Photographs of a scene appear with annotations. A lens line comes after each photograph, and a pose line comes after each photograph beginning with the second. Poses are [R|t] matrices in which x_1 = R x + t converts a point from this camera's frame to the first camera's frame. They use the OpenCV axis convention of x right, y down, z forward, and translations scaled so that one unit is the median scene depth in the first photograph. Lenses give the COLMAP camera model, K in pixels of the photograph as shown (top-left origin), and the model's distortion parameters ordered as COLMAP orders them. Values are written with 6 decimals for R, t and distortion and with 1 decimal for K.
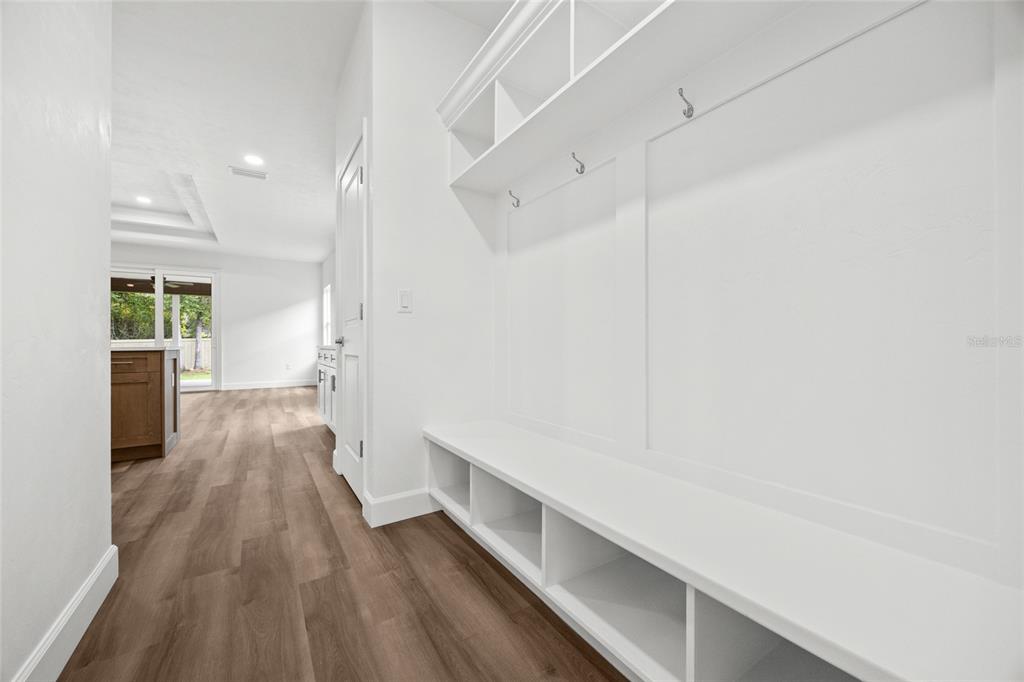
lens RADIAL K [[393.5, 0, 515.5], [0, 393.5, 336.4], [0, 0, 1]] dist [-0.003305, -0.000205]
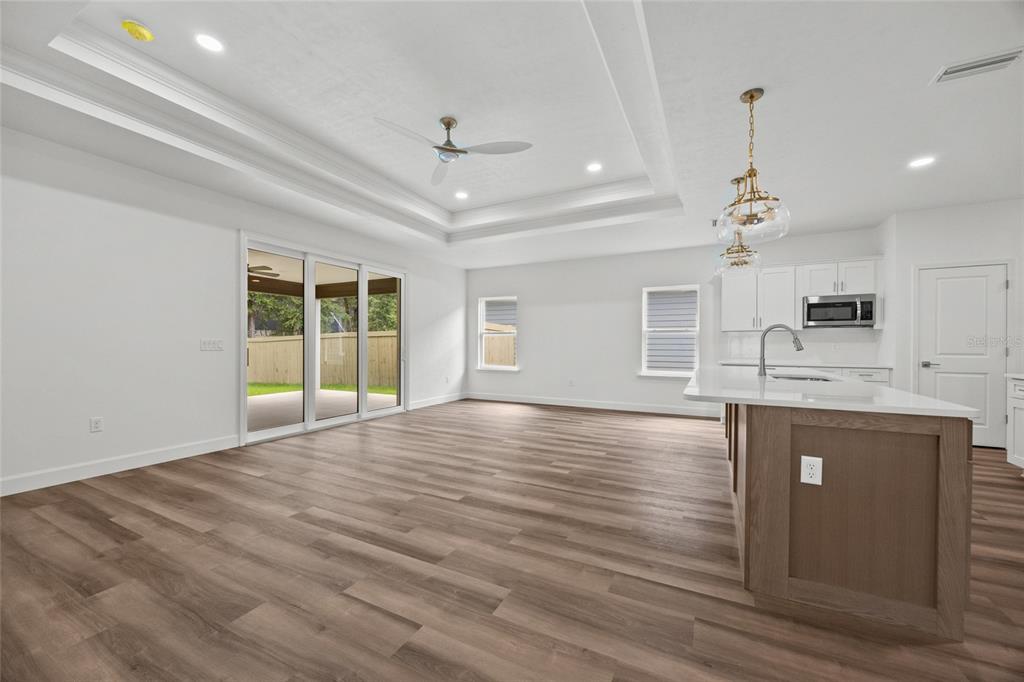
lens RADIAL K [[393.5, 0, 507.6], [0, 393.5, 346.7], [0, 0, 1]] dist [-0.003305, -0.000205]
pose [[0.874975, 0.007290, 0.484113, -0.925865], [-0.011972, 0.999907, 0.006581, -0.009737], [-0.484020, -0.011554, 0.874981, 0.130436]]
